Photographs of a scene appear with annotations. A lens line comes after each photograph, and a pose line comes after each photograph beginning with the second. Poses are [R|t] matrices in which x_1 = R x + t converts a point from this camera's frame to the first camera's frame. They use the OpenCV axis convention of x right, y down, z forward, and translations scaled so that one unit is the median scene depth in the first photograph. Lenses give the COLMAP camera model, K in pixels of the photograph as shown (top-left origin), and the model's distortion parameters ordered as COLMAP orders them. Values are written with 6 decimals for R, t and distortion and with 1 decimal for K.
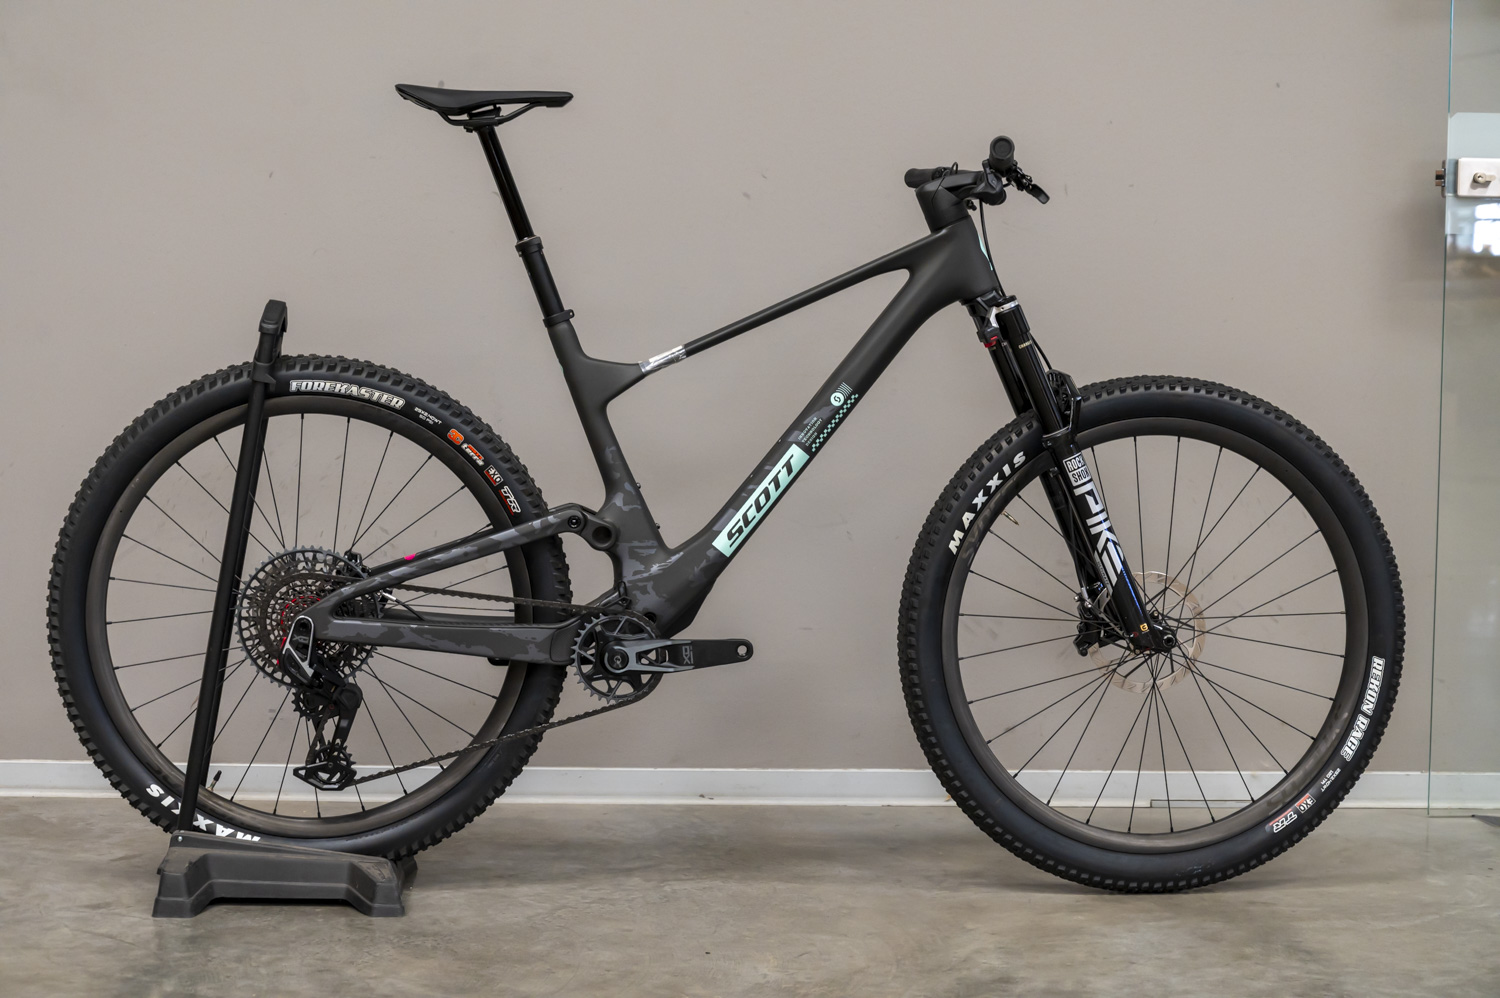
lens RADIAL K [[2589.5, 0, 751.6], [0, 2589.5, 503.0], [0, 0, 1]] dist [-0.003866, 0.000000]
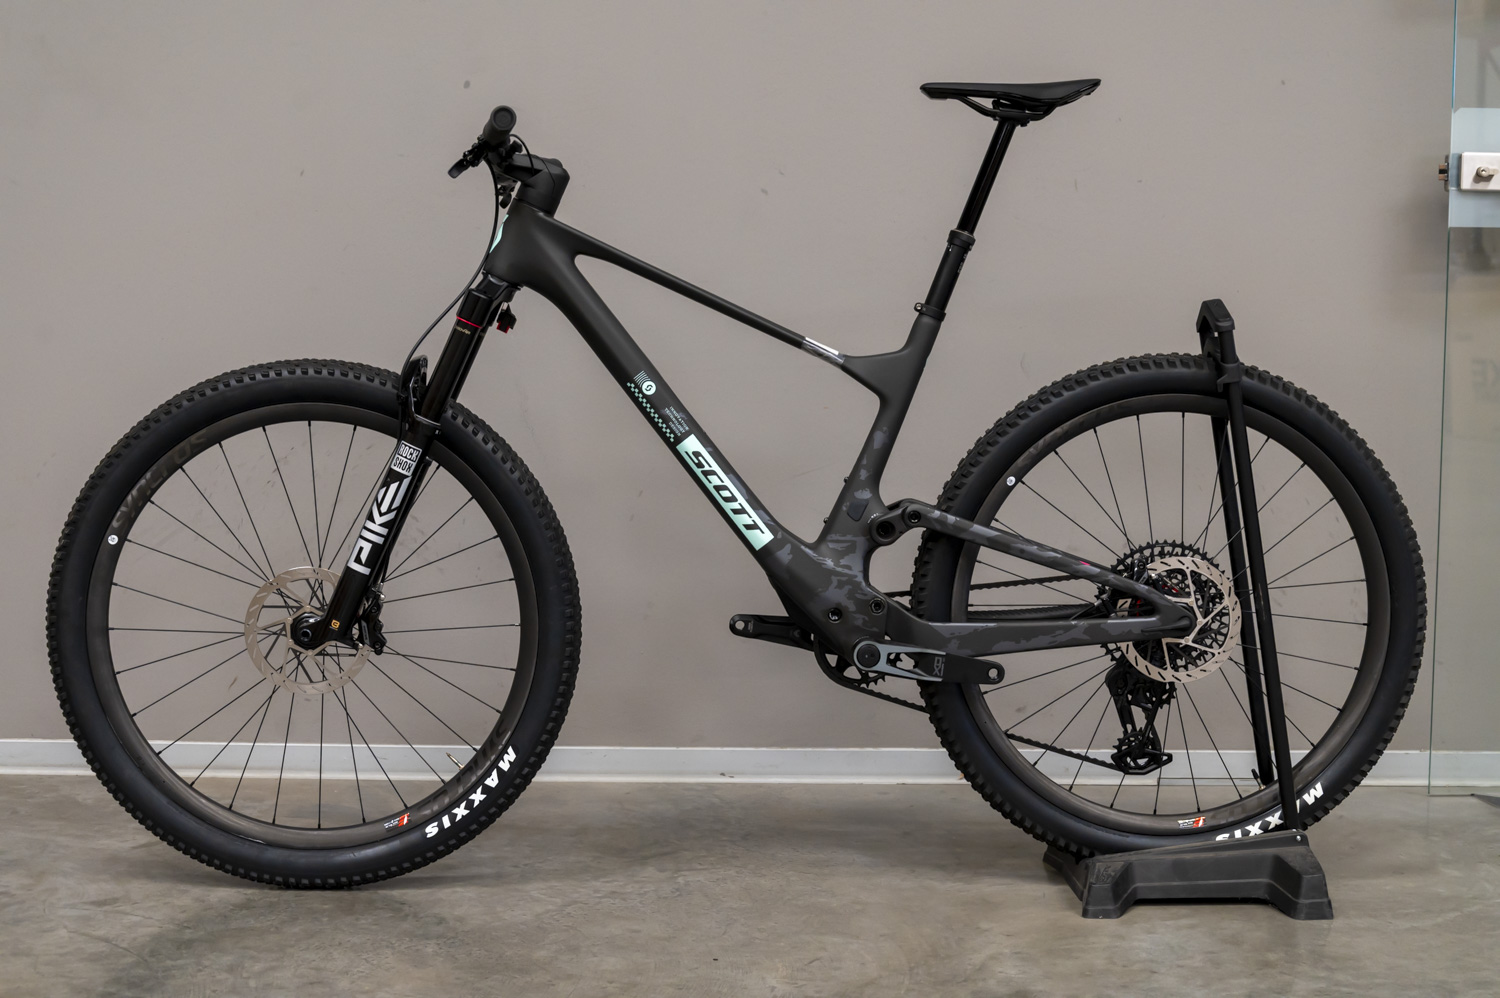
lens RADIAL K [[2120.9, 0, 746.9], [0, 2120.9, 492.3], [0, 0, 1]] dist [-0.022252, 0.000000]
pose [[0.999723, -0.000960, -0.023508, 0.013253], [0.001161, 0.999963, 0.008553, -0.008351], [0.023499, -0.008578, 0.999687, 0.197012]]
